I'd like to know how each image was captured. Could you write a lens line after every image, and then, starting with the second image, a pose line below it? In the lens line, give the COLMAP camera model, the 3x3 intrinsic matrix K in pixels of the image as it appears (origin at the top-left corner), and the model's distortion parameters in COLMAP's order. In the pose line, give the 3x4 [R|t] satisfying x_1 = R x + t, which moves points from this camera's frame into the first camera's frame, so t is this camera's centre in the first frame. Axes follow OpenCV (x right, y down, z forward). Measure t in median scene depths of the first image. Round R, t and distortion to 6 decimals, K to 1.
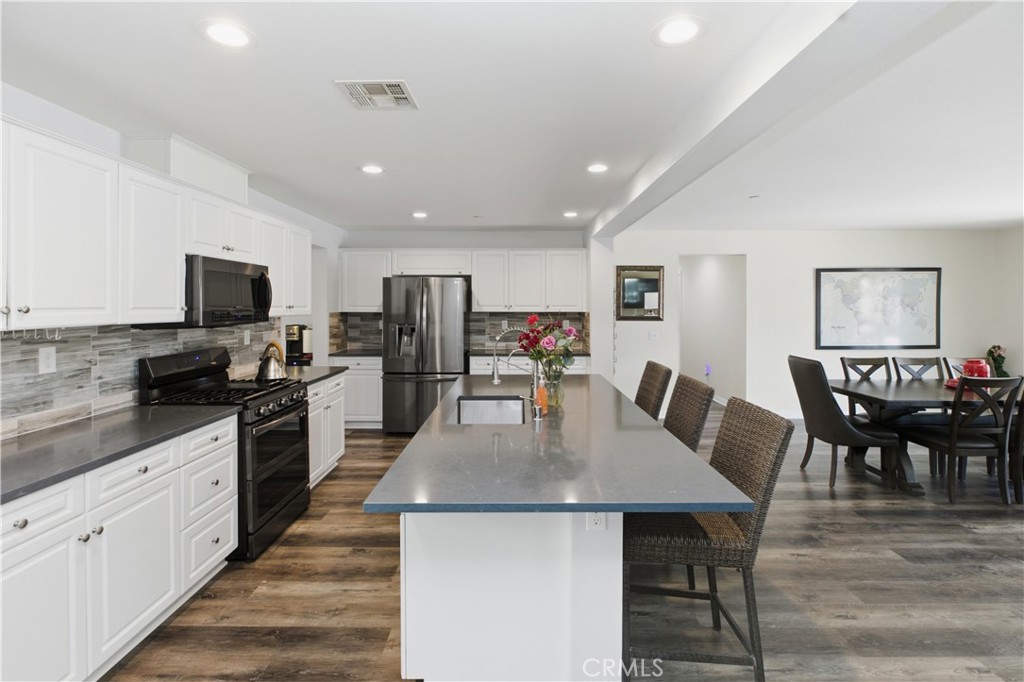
lens RADIAL K [[474.4, 0, 517.7], [0, 474.4, 309.0], [0, 0, 1]] dist [-0.001625, -0.002001]
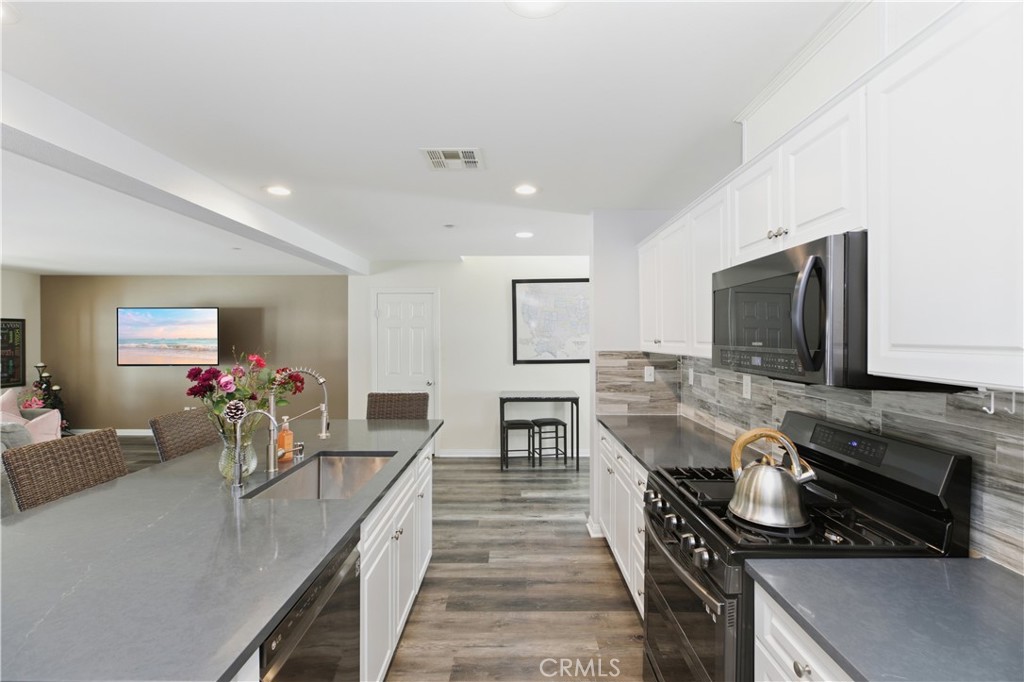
lens RADIAL K [[474.4, 0, 520.6], [0, 474.4, 340.4], [0, 0, 1]] dist [-0.001625, -0.002001]
pose [[-0.999999, 0.000066, -0.001126, -0.412090], [0.000049, 0.999882, 0.015333, -0.020039], [0.001127, 0.015333, -0.999882, 1.971876]]
